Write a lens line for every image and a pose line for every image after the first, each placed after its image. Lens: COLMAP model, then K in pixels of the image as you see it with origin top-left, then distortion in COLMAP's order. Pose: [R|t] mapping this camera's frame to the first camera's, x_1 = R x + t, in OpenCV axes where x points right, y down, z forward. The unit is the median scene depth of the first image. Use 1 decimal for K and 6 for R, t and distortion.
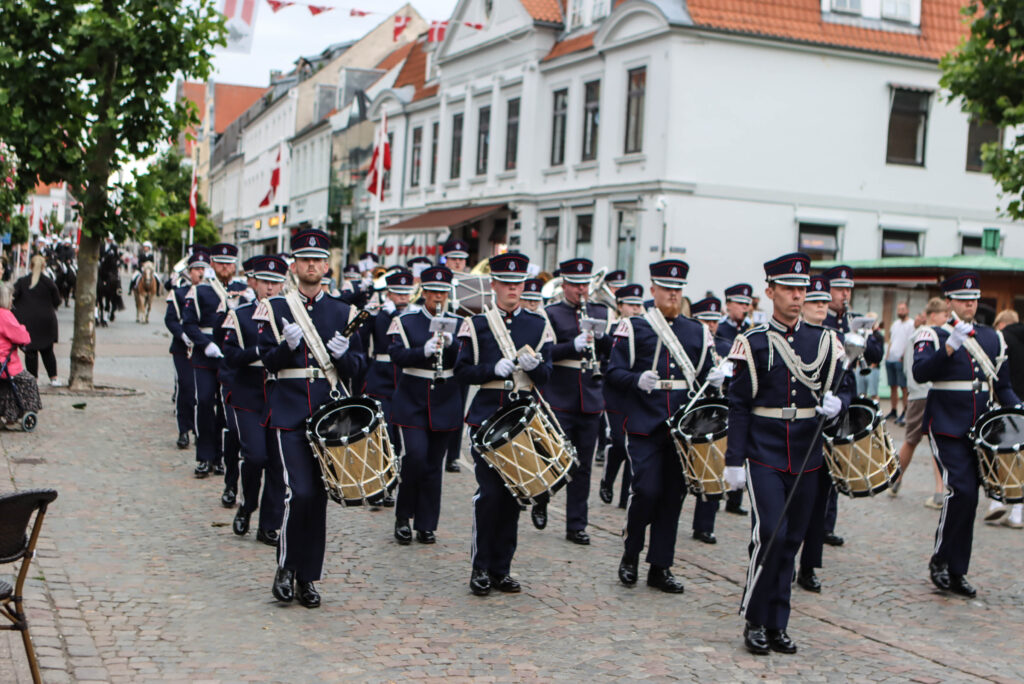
lens RADIAL K [[1532.0, 0, 512.0], [0, 1532.0, 342.0], [0, 0, 1]] dist [-0.088302, 0.084399]
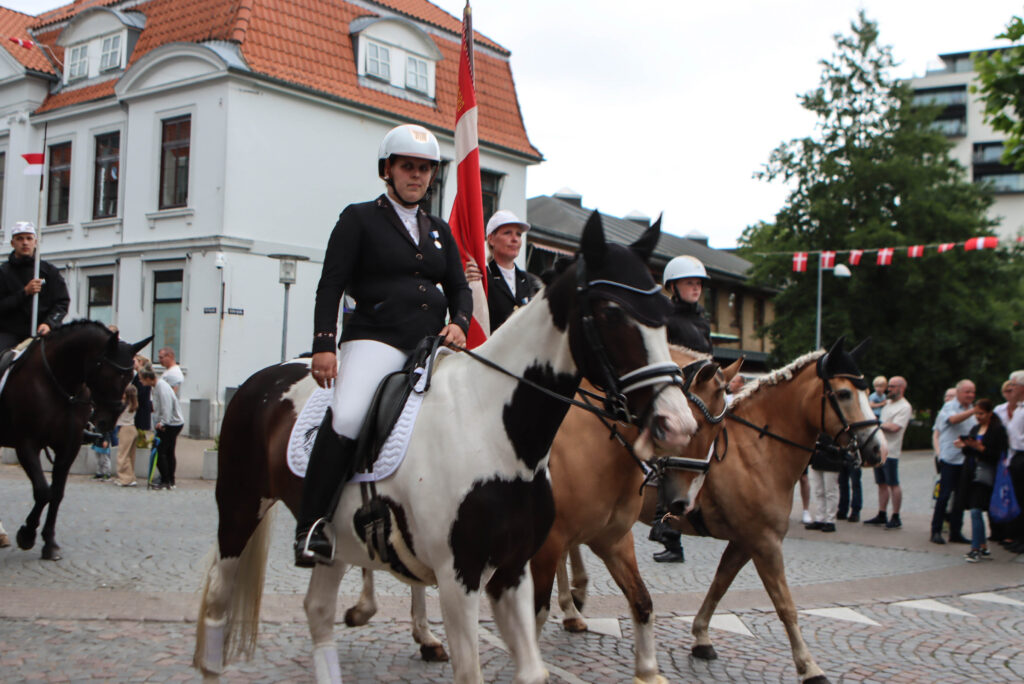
lens RADIAL K [[1184.5, 0, 509.7], [0, 1184.5, 310.1], [0, 0, 1]] dist [-0.009463, 0.009332]
pose [[0.876986, -0.004225, 0.480498, -0.080545], [0.037408, 0.997527, -0.059505, -0.010392], [-0.479058, 0.070159, 0.874975, 0.256286]]
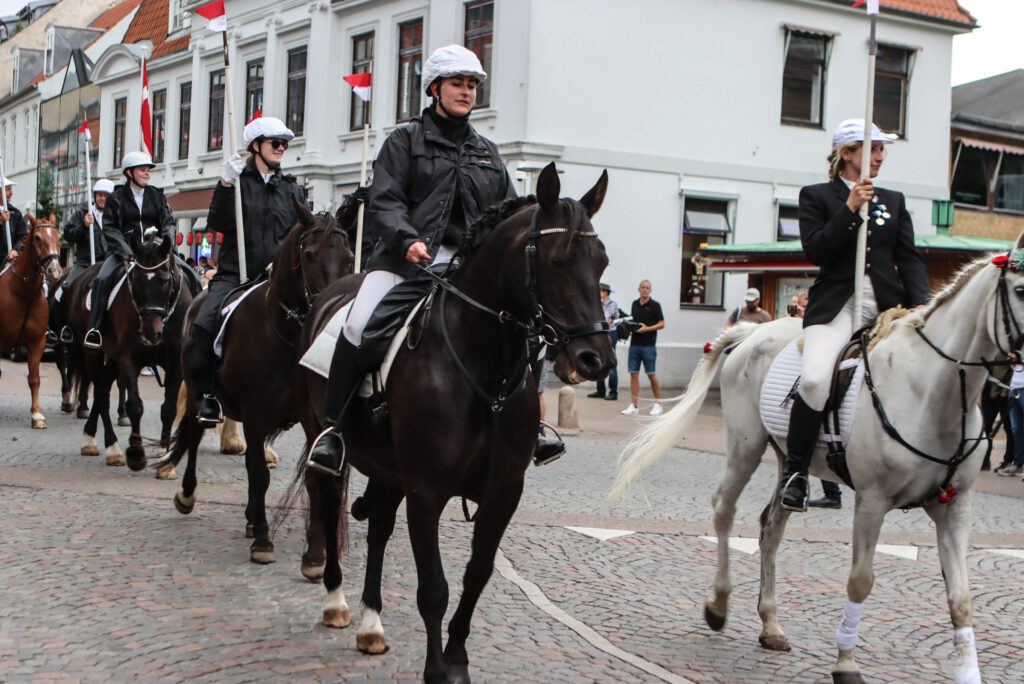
lens RADIAL K [[1604.5, 0, 544.9], [0, 1604.5, 343.3], [0, 0, 1]] dist [-0.044048, 0.145902]
pose [[0.979983, -0.022607, 0.197792, -0.046824], [0.022145, 0.999744, 0.004548, -0.006340], [-0.197844, -0.000077, 0.980233, 0.176226]]
